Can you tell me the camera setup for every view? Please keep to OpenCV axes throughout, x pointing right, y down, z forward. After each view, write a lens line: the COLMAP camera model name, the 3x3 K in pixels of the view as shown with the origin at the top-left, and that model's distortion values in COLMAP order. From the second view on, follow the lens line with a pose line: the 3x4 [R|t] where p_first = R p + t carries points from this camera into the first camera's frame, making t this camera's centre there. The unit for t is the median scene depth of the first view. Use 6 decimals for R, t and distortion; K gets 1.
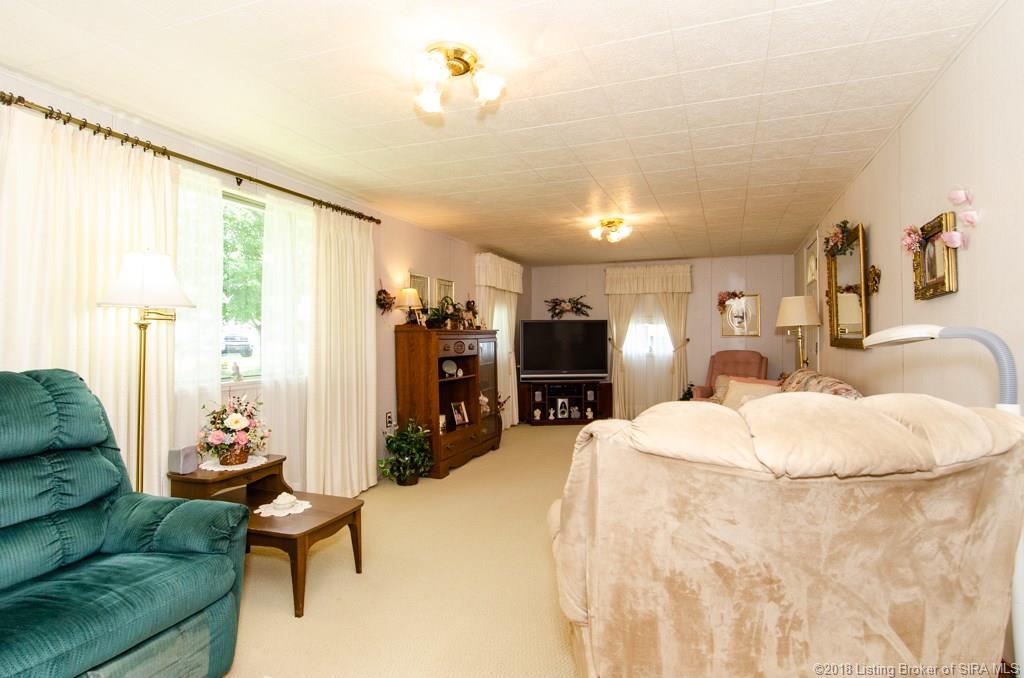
lens RADIAL K [[530.2, 0, 512.0], [0, 530.2, 339.0], [0, 0, 1]] dist [-0.001062, -0.001018]
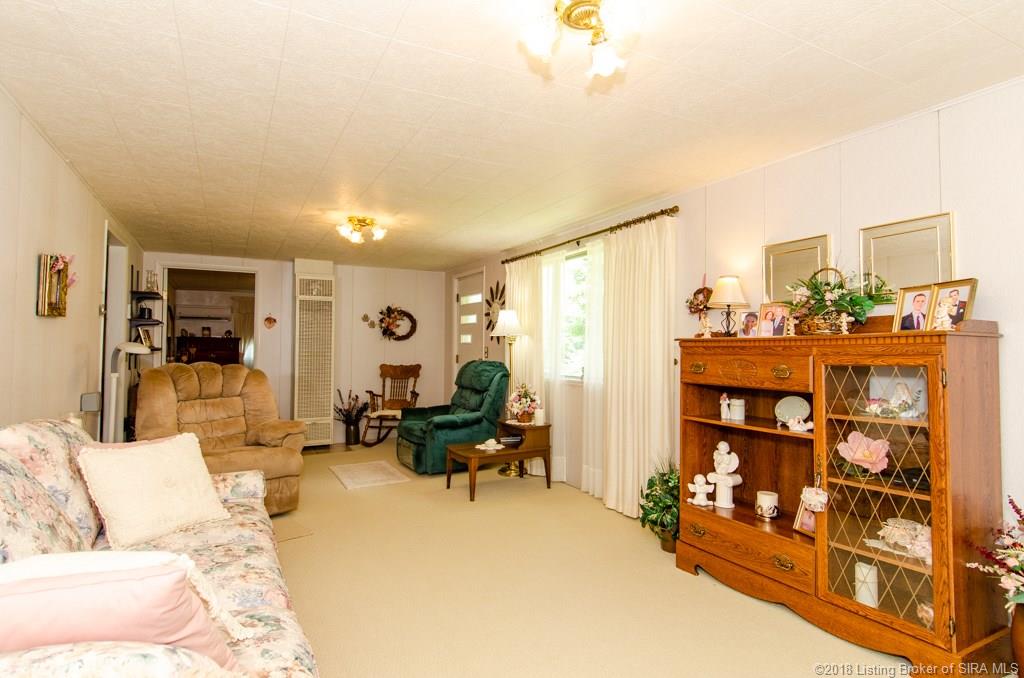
lens RADIAL K [[530.2, 0, 512.0], [0, 530.2, 339.0], [0, 0, 1]] dist [-0.001062, -0.001018]
pose [[-0.647763, -0.009838, -0.761778, 0.578100], [-0.004274, 0.999948, -0.009280, -0.019082], [0.761830, -0.002755, -0.647772, 1.492588]]
